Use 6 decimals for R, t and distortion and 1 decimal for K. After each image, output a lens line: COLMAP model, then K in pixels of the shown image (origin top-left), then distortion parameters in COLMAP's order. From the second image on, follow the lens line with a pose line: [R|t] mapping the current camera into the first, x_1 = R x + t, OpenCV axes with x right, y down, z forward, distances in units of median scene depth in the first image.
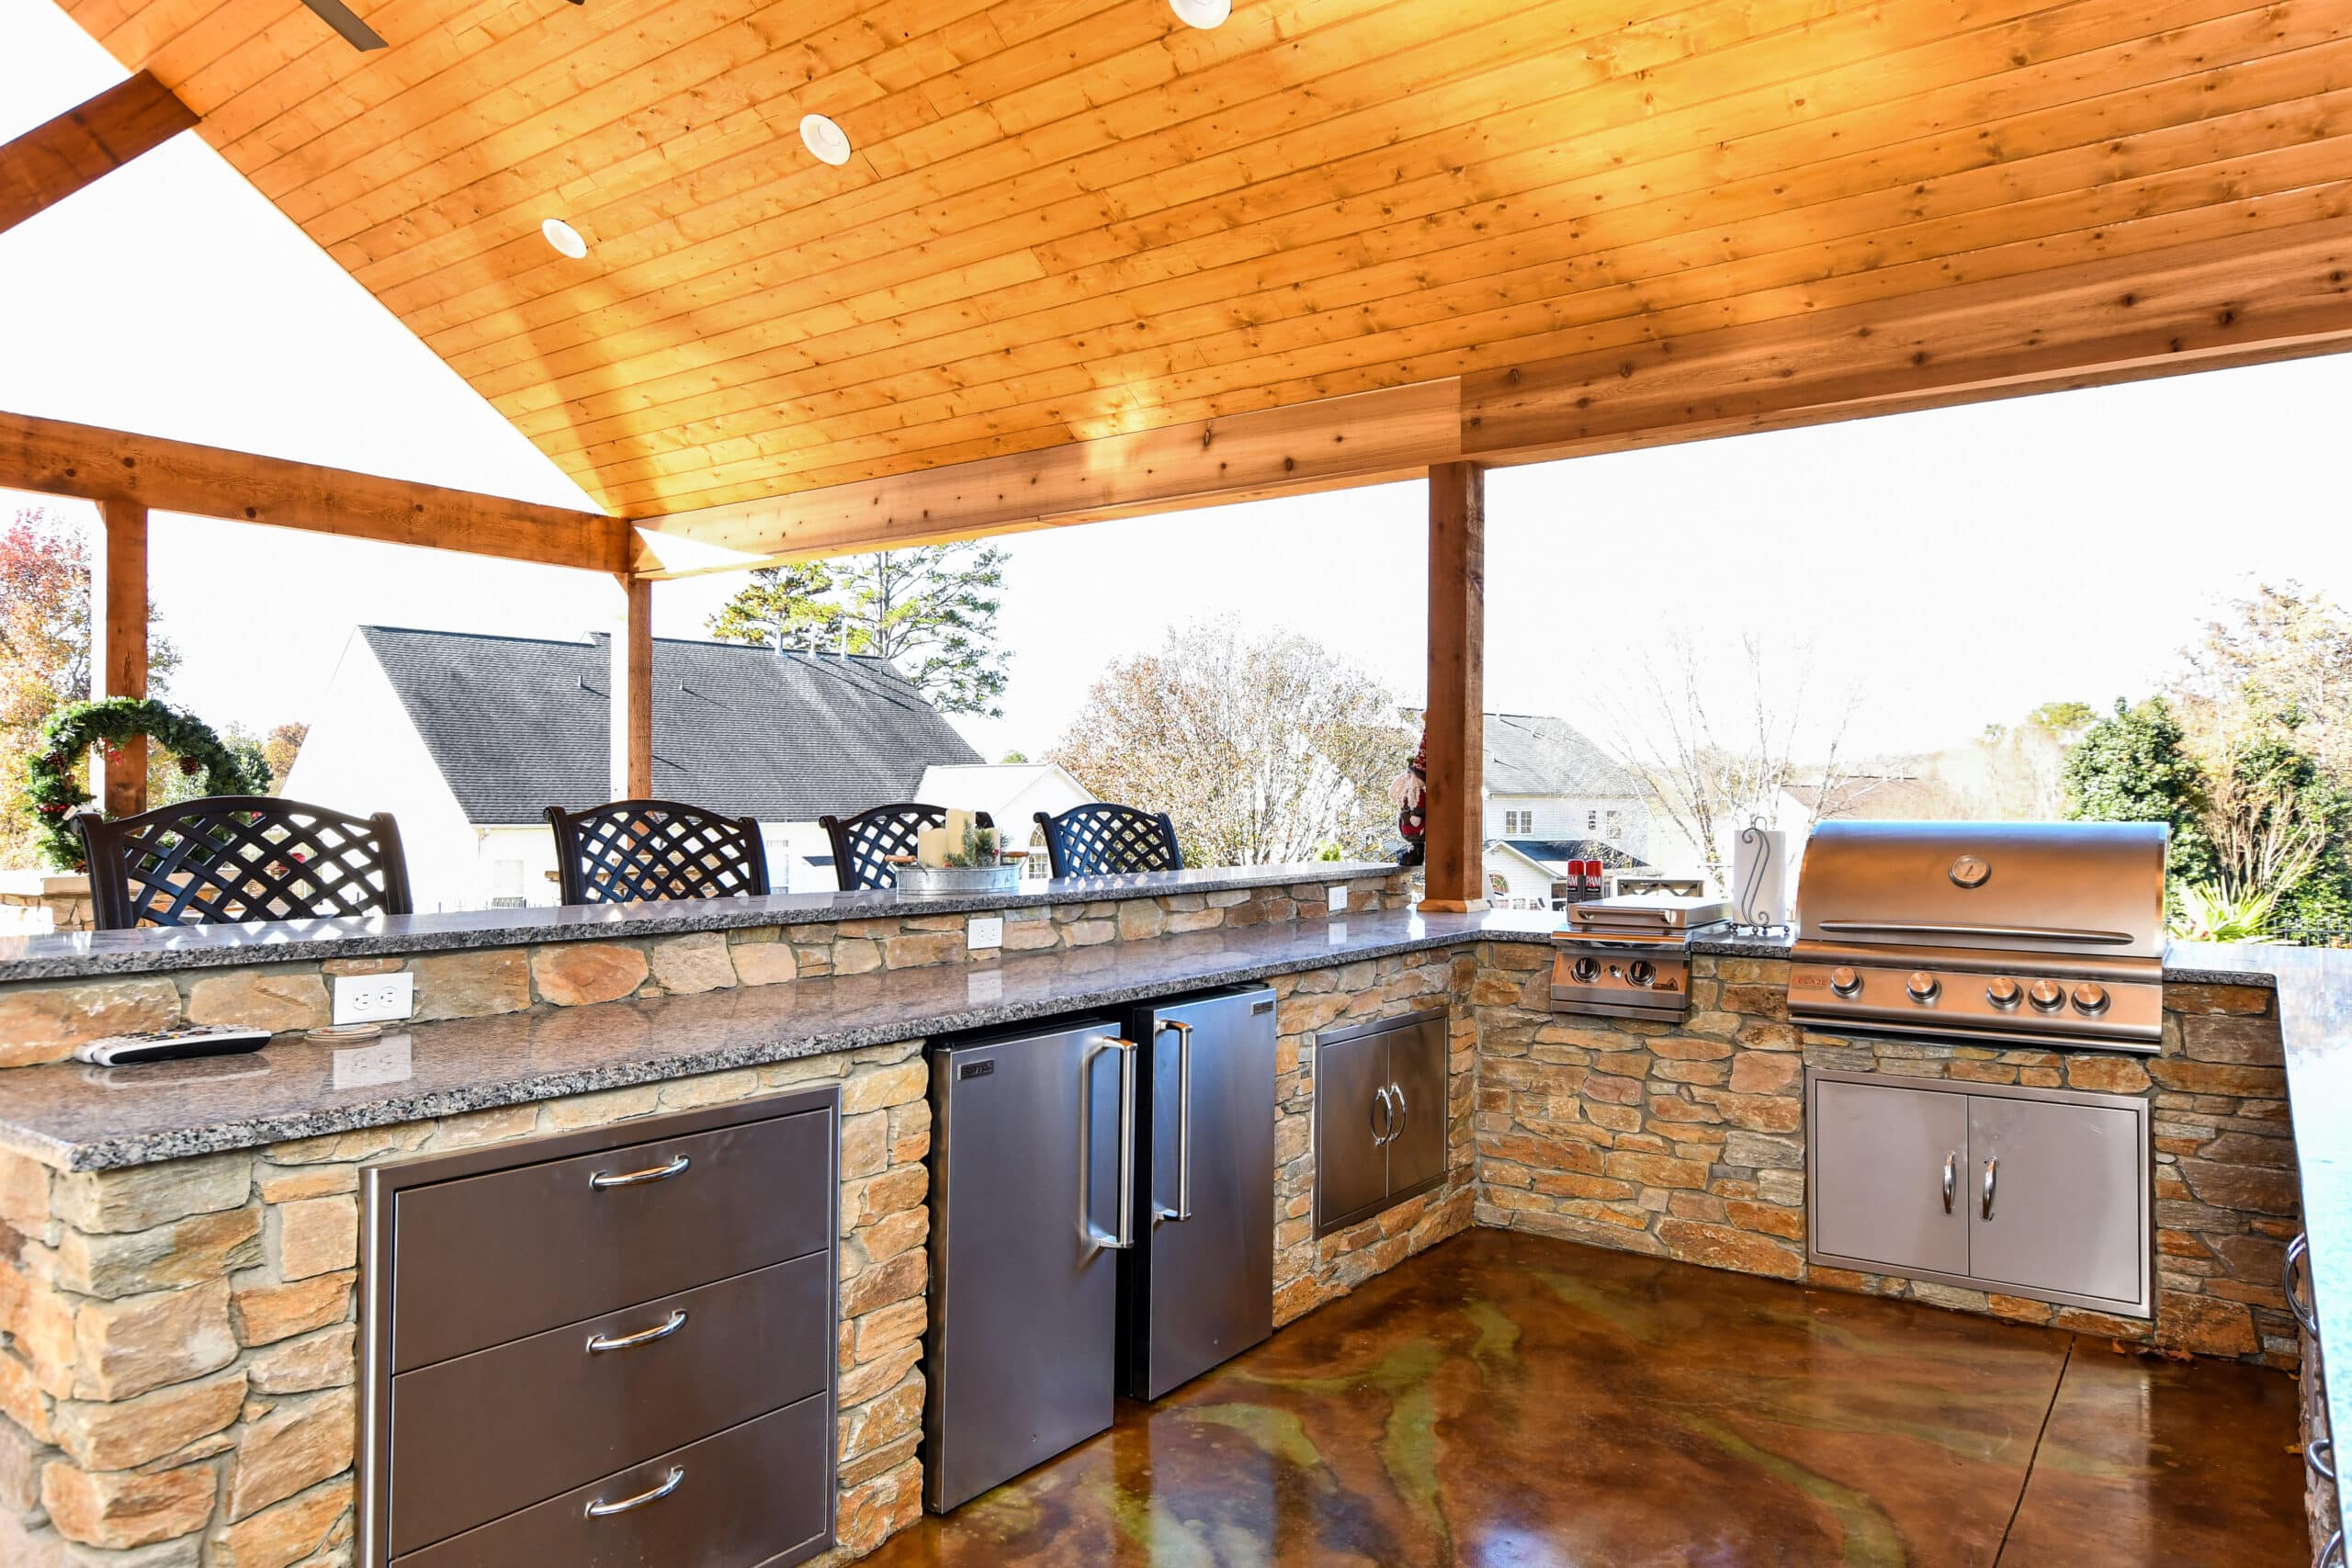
lens RADIAL K [[1489.7, 0, 1181.2], [0, 1489.7, 786.1], [0, 0, 1]] dist [0.002139, 0.006164]
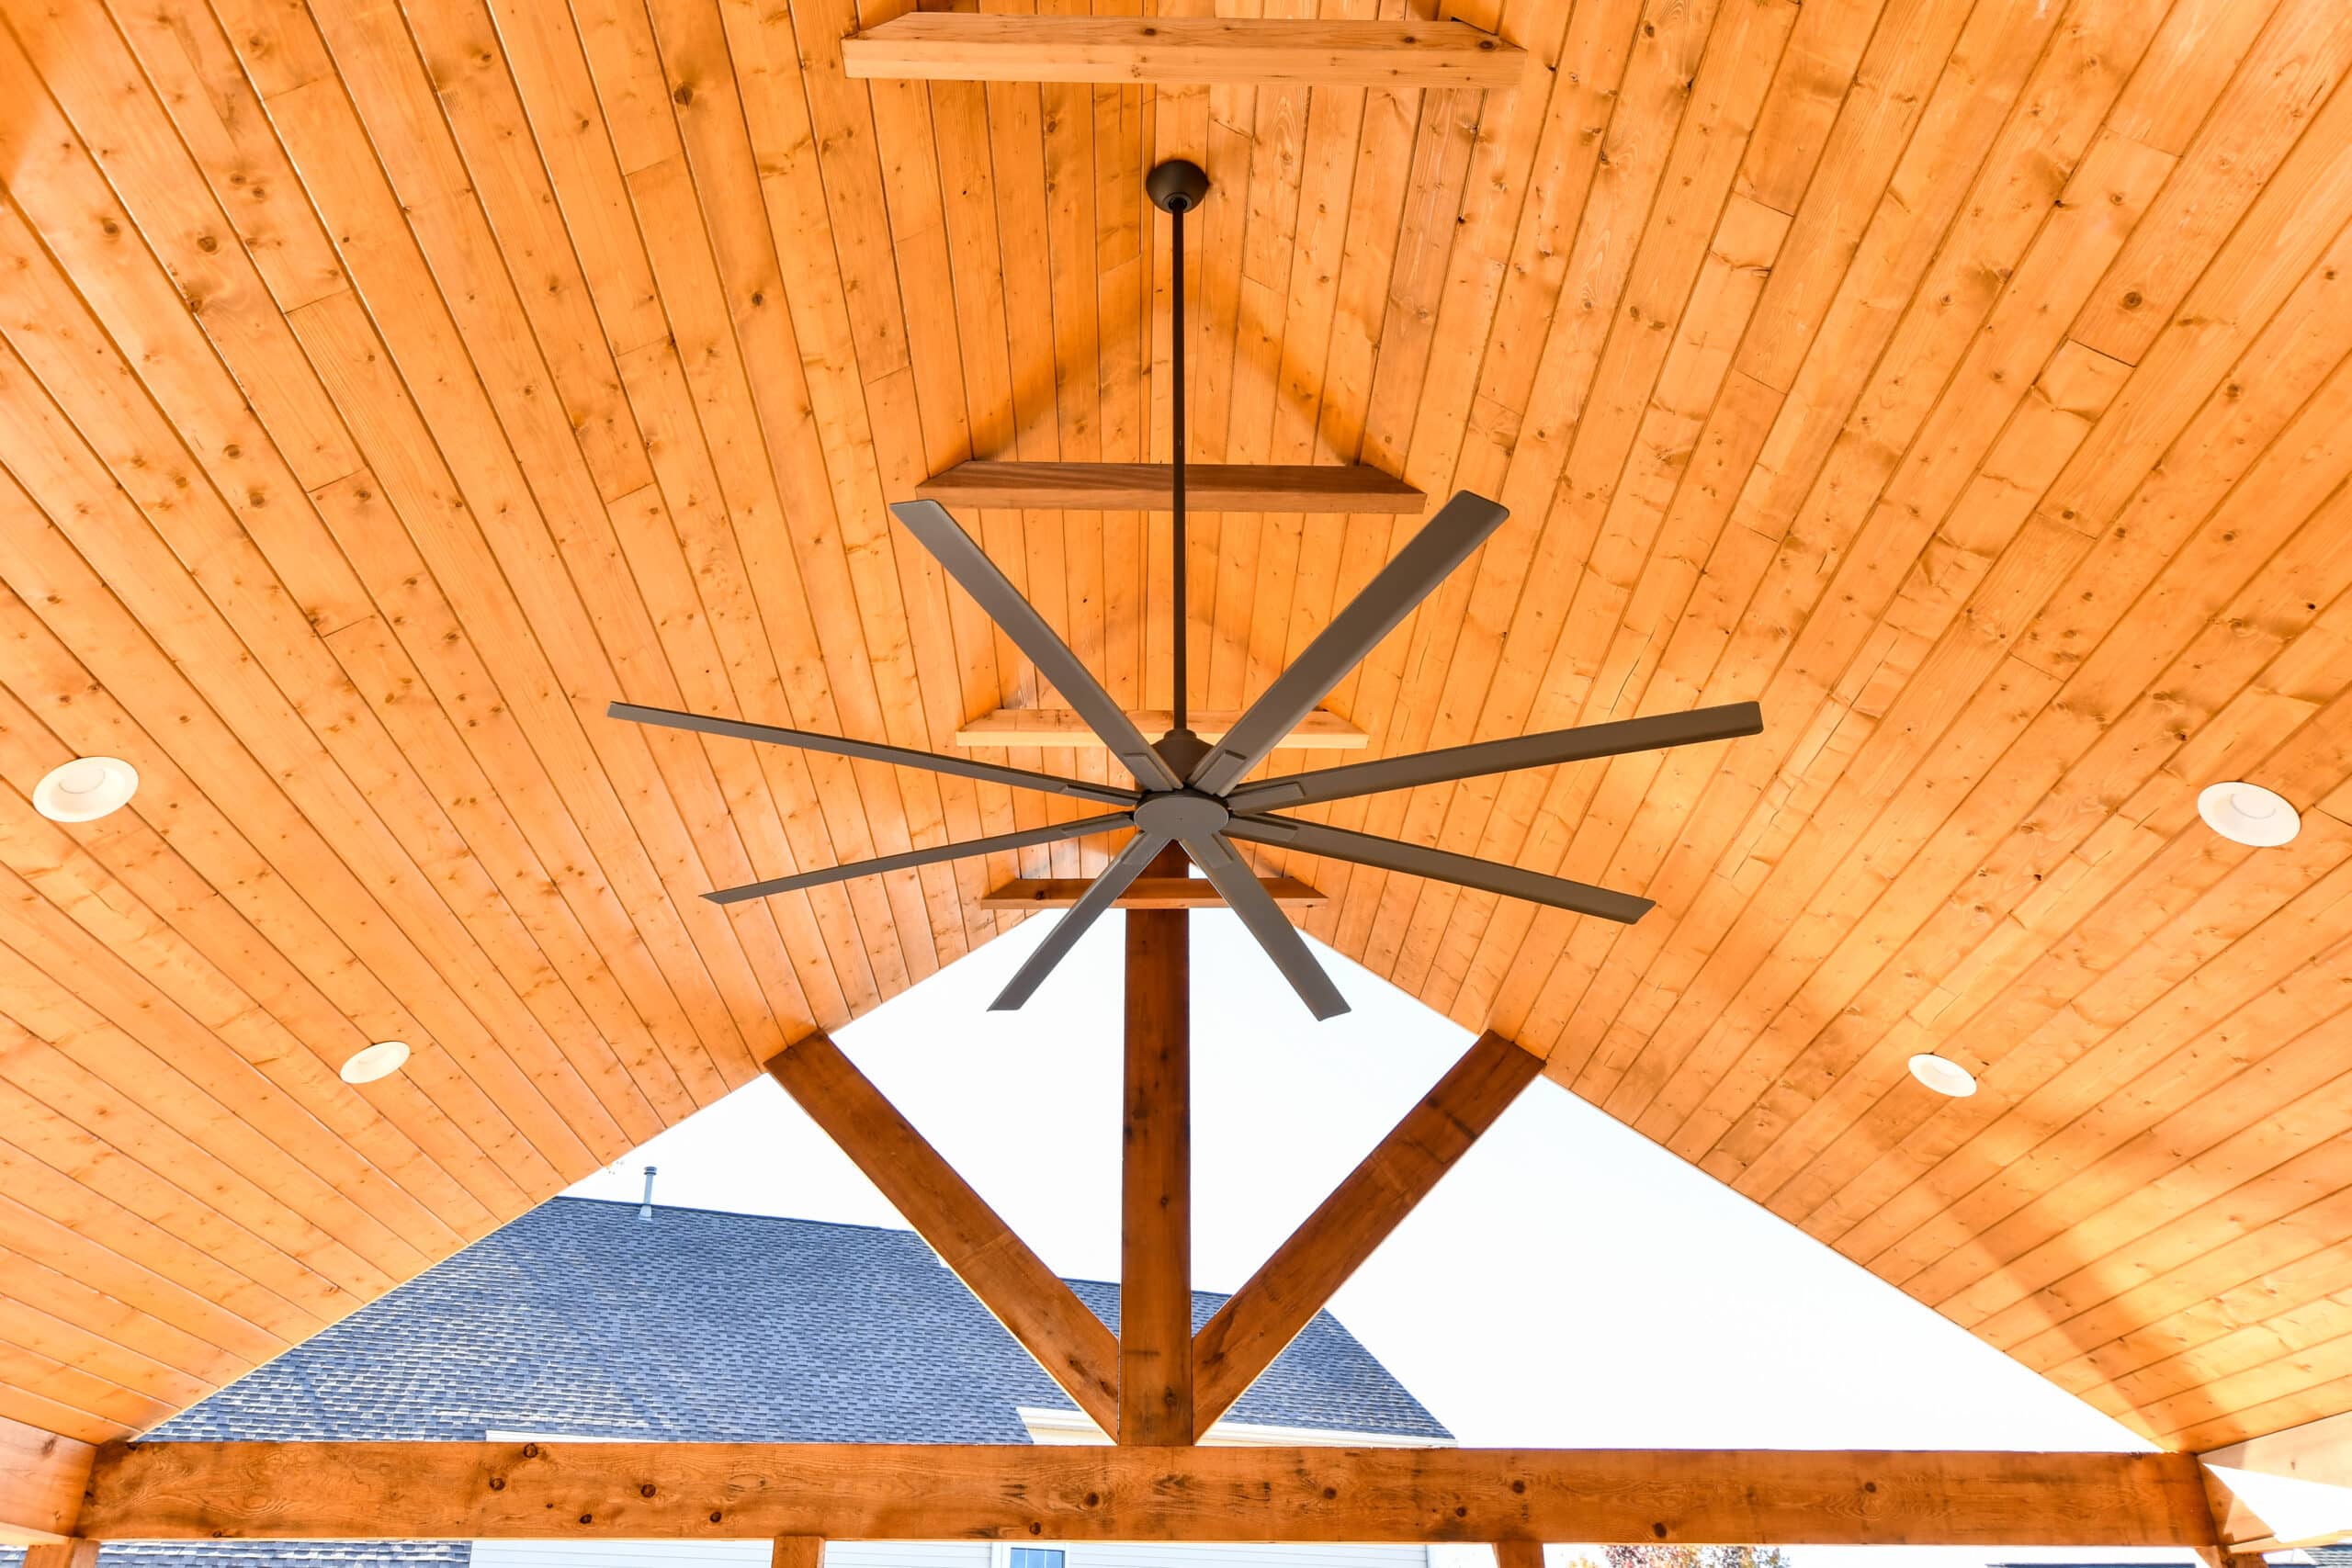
lens RADIAL K [[1751.9, 0, 1174.4], [0, 1751.9, 793.3], [0, 0, 1]] dist [0.003859, 0.007602]
pose [[0.598749, -0.392125, -0.698382, 0.003055], [0.007628, 0.874709, -0.484588, -0.144394], [0.800900, 0.284819, 0.526722, 0.399885]]
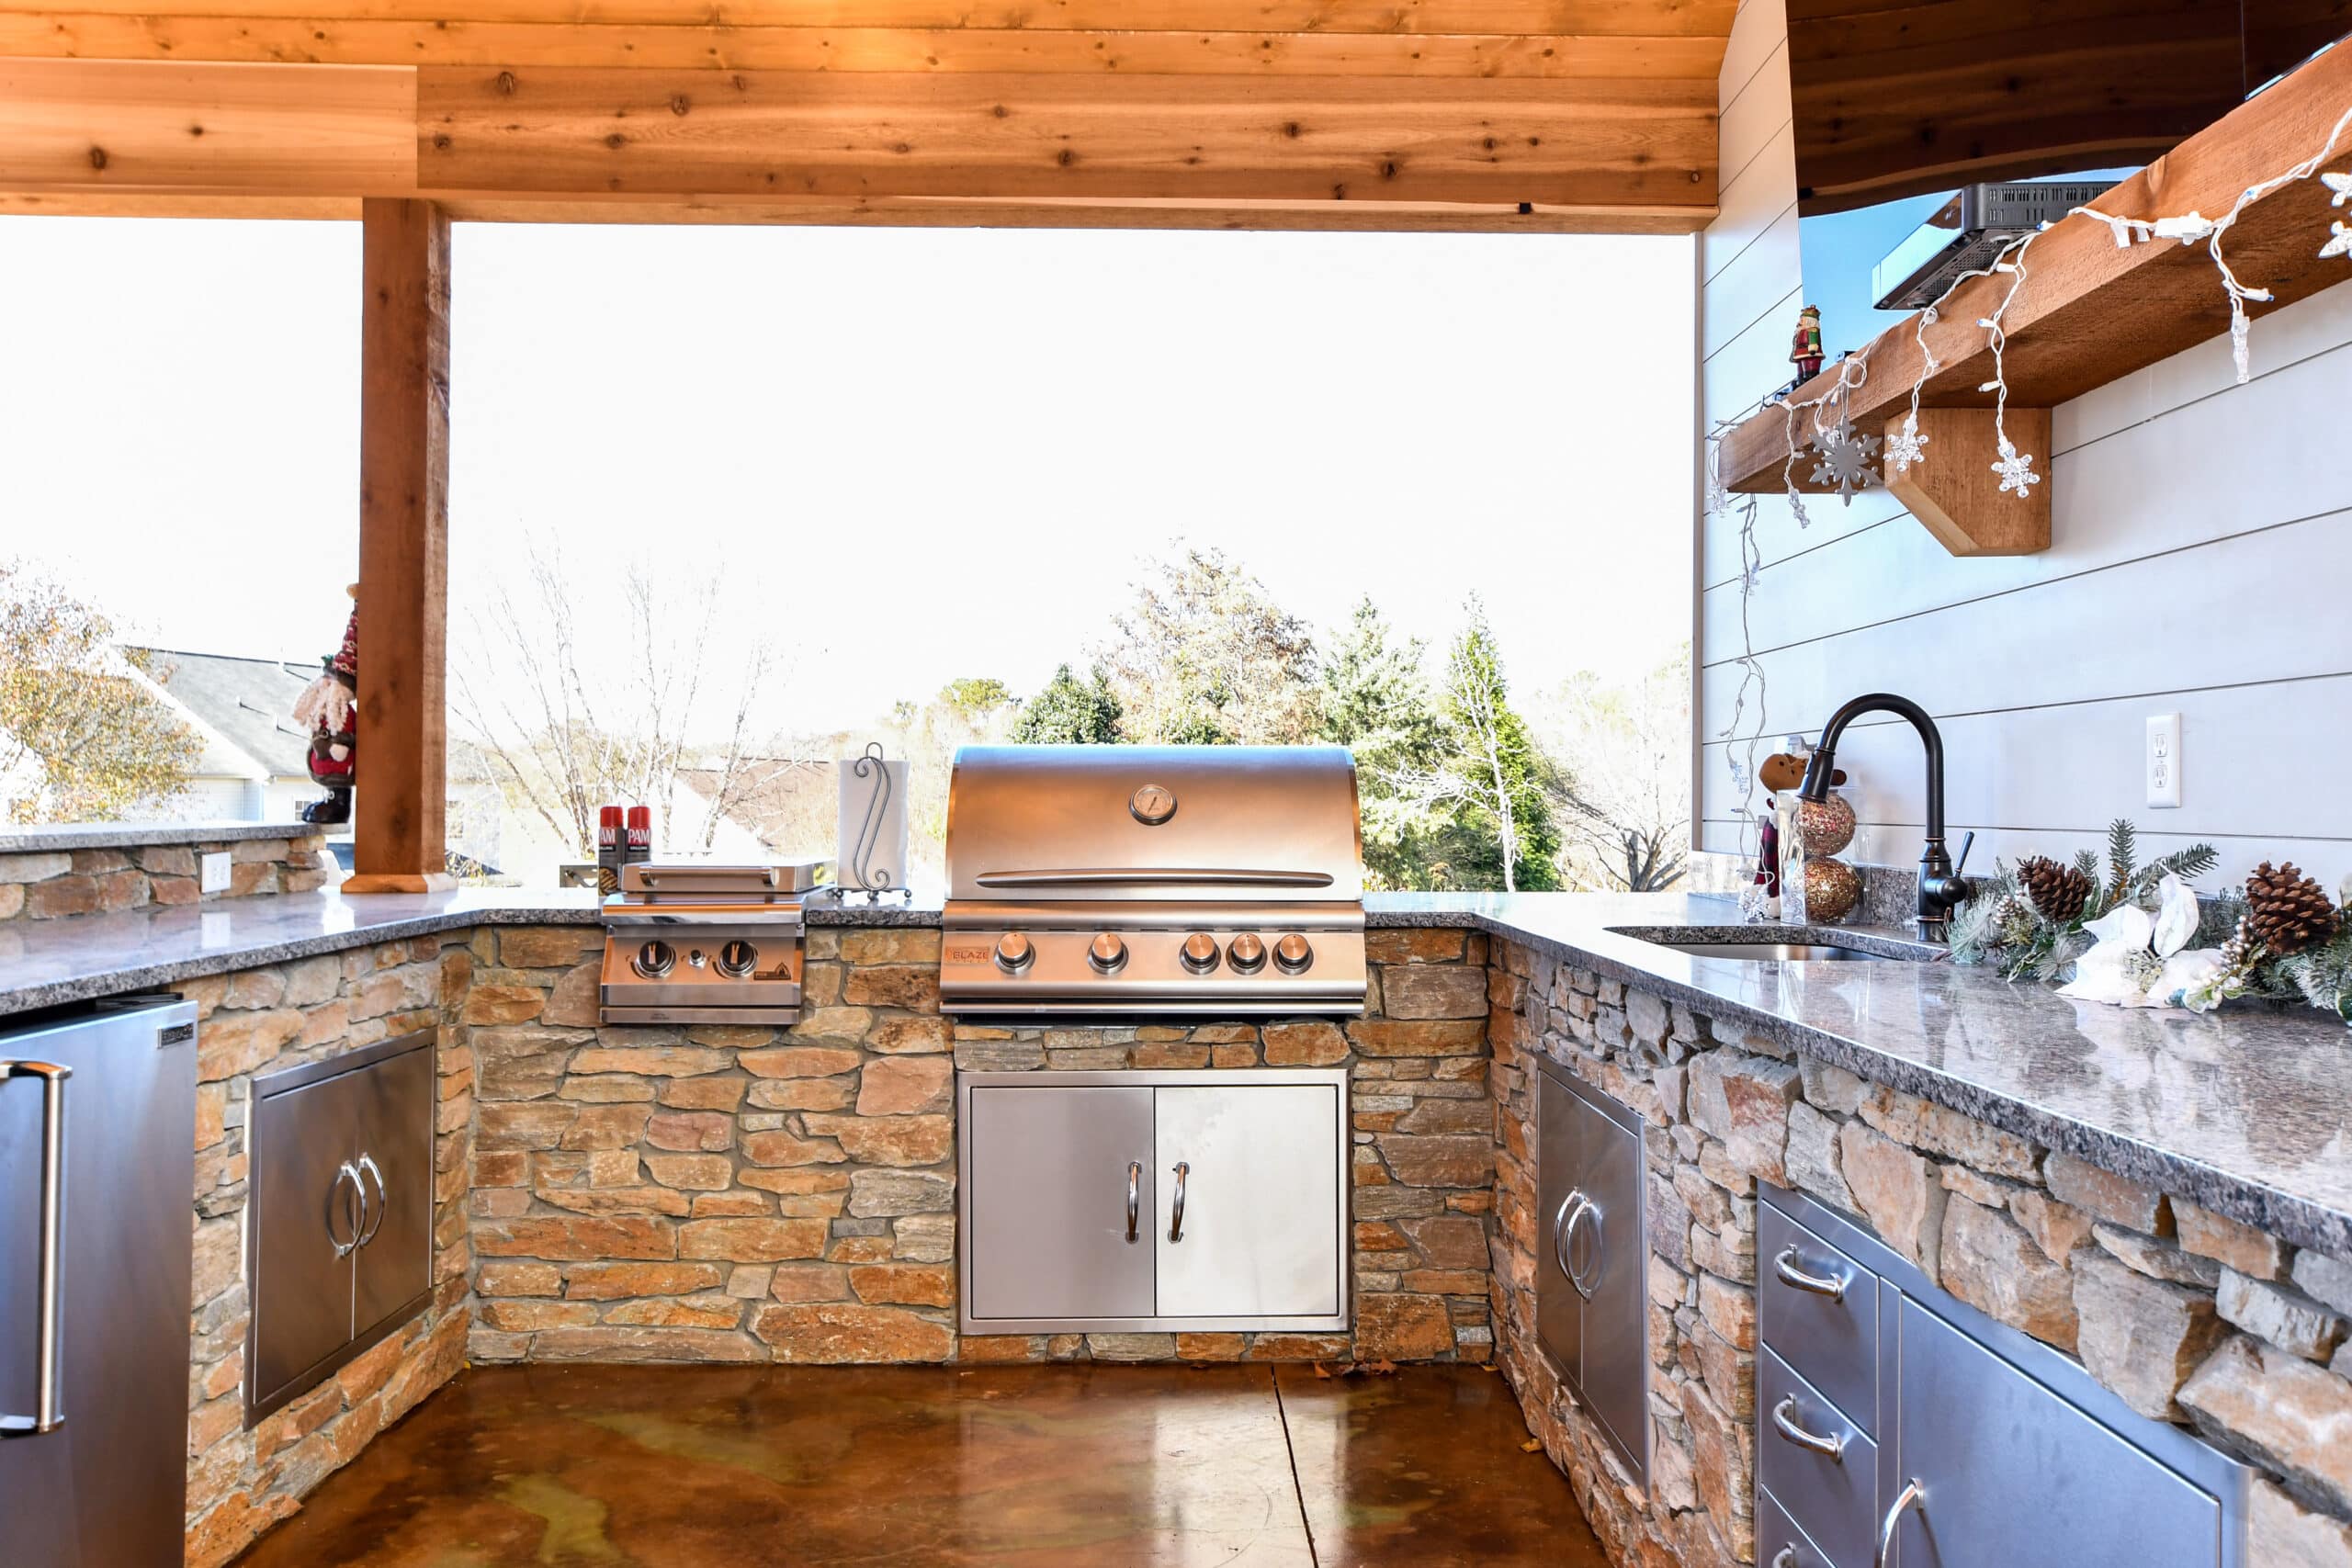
lens RADIAL K [[1974.3, 0, 1176.0], [0, 1974.3, 784.0], [0, 0, 1]] dist [-0.004033, 0.053021]
pose [[0.802486, 0.007801, 0.596620, -0.071312], [-0.011422, 0.999932, 0.002290, 0.037227], [-0.596561, -0.008653, 0.802521, 0.132150]]
